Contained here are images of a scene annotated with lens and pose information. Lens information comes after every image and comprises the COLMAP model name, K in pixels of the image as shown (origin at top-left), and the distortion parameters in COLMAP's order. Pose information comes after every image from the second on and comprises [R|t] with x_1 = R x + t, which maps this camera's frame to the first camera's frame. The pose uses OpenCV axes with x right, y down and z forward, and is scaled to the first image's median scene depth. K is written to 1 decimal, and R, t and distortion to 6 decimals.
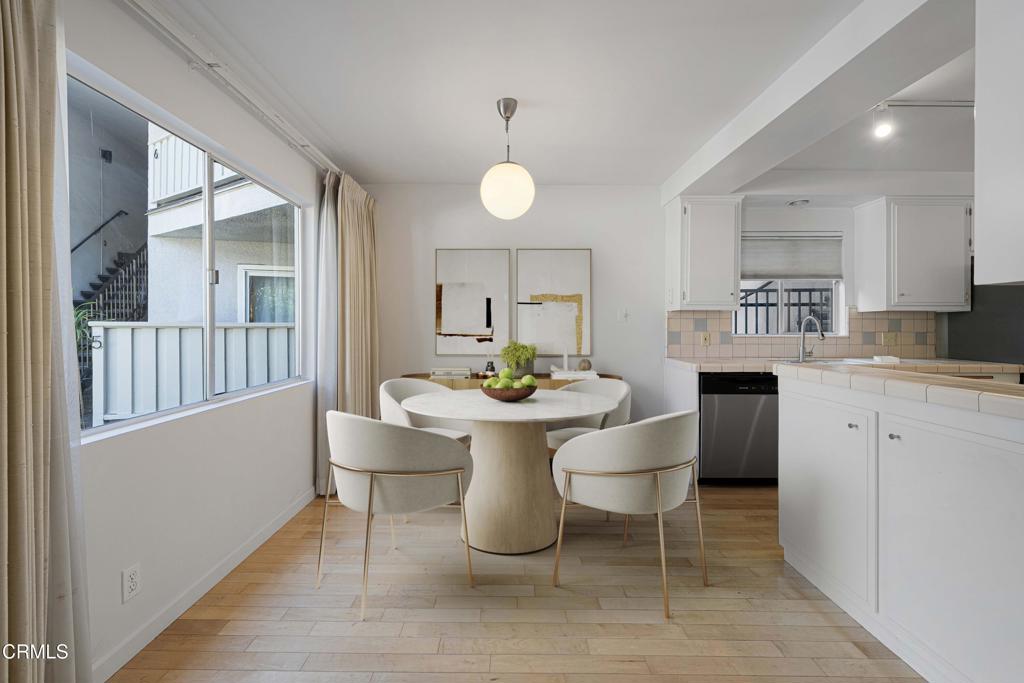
lens RADIAL K [[417.8, 0, 500.3], [0, 417.8, 326.4], [0, 0, 1]] dist [0.002849, 0.000081]
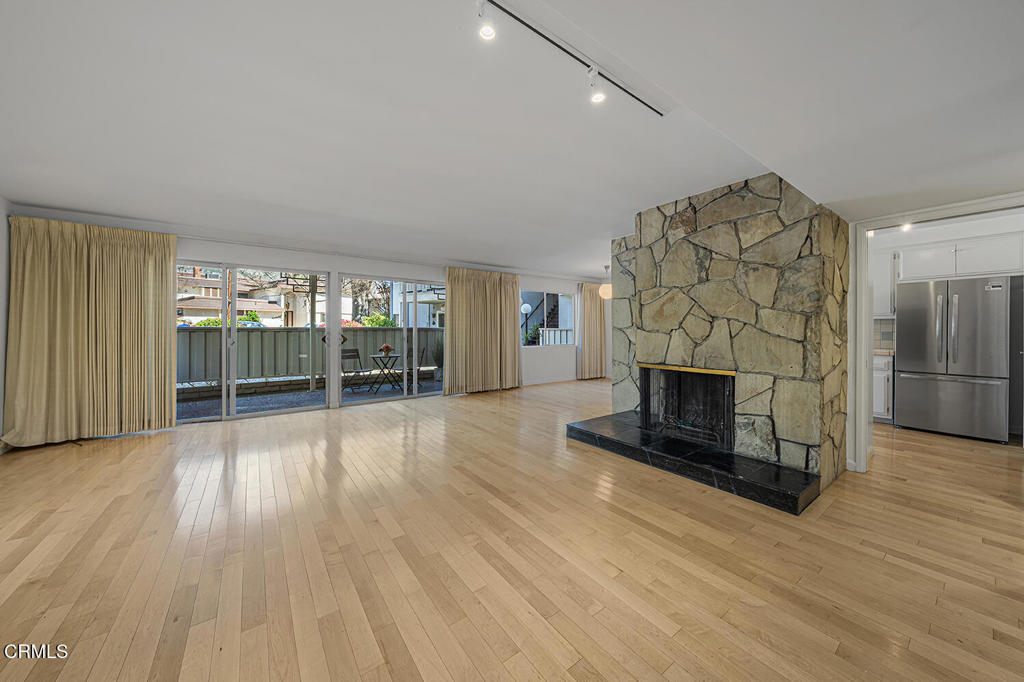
lens RADIAL K [[353.7, 0, 511.8], [0, 353.7, 331.3], [0, 0, 1]] dist [-0.003344, -0.000320]
pose [[0.597084, 0.001727, -0.802177, 1.512043], [0.002410, 0.999989, 0.003947, 0.002309], [0.802175, -0.004290, 0.597073, -1.108555]]
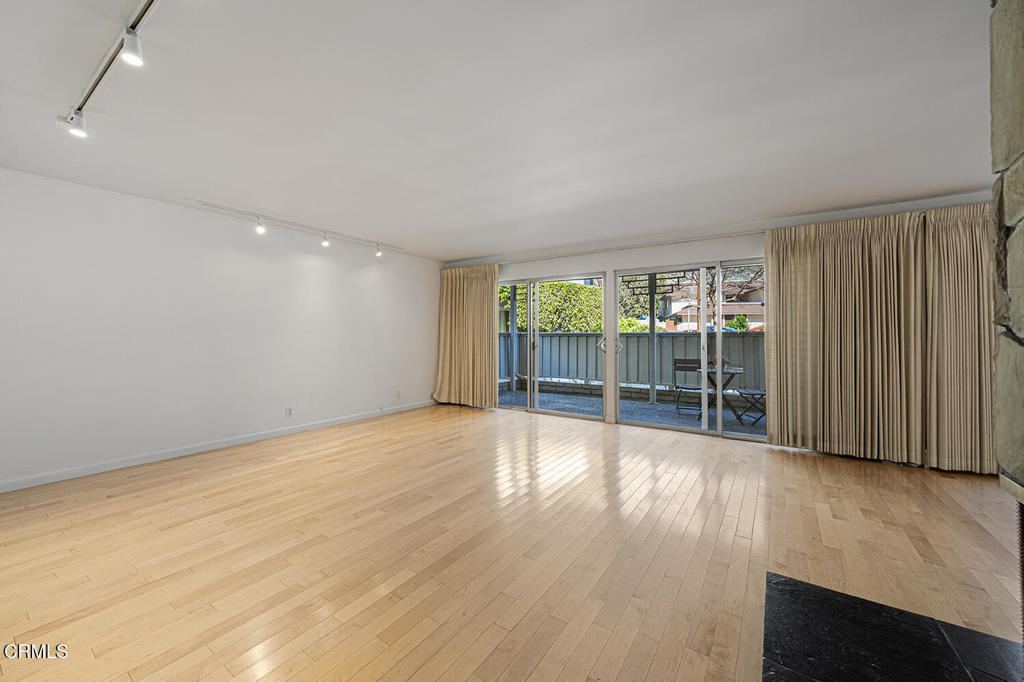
lens RADIAL K [[397.0, 0, 509.5], [0, 397.0, 331.2], [0, 0, 1]] dist [0.008319, 0.000650]
pose [[-0.563638, -0.009174, -0.825971, 1.288038], [0.000307, 0.999936, -0.011315, 0.002217], [0.826022, -0.006631, -0.563599, -0.124377]]
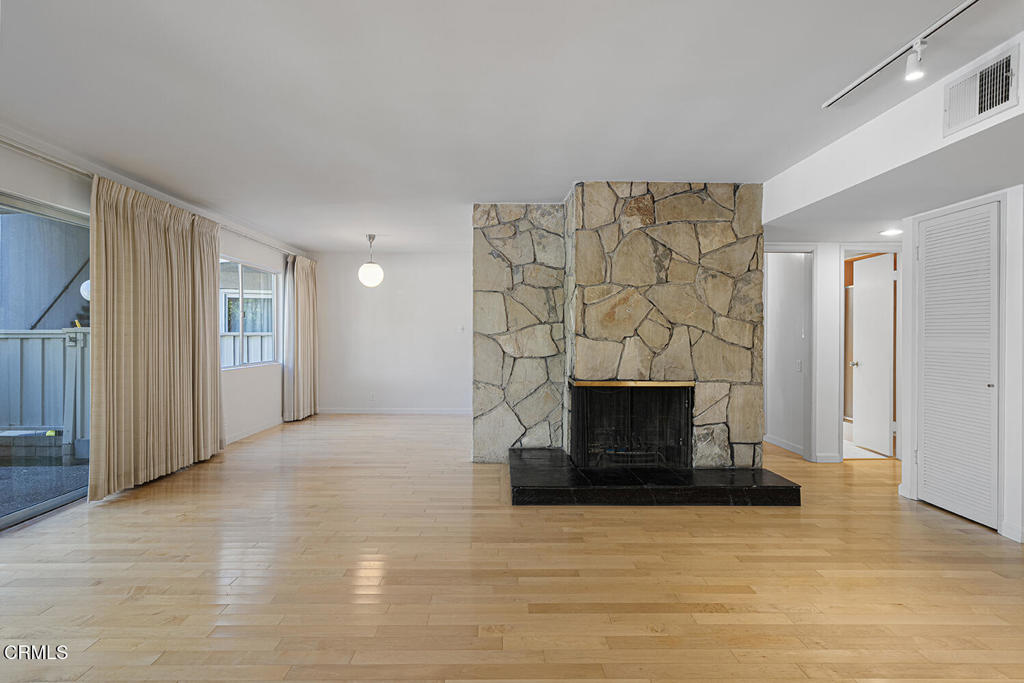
lens RADIAL K [[514.8, 0, 506.1], [0, 514.8, 335.7], [0, 0, 1]] dist [0.001417, -0.000364]
pose [[0.999776, 0.001018, 0.021147, 0.530990], [-0.001073, 0.999996, 0.002593, -0.004416], [-0.021145, -0.002615, 0.999773, -1.379915]]
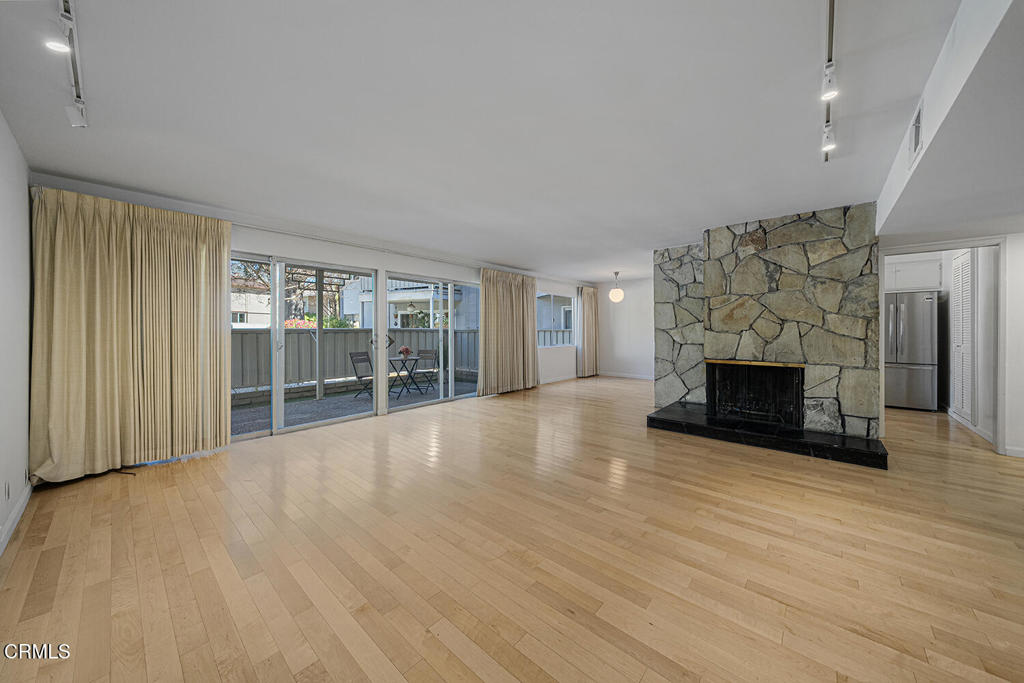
lens RADIAL K [[353.7, 0, 515.1], [0, 353.7, 331.4], [0, 0, 1]] dist [-0.003344, -0.000320]
pose [[0.759708, -0.002352, -0.650260, 1.113547], [0.004954, 0.999985, 0.002170, -0.000971], [0.650245, -0.004870, 0.759709, -1.627116]]
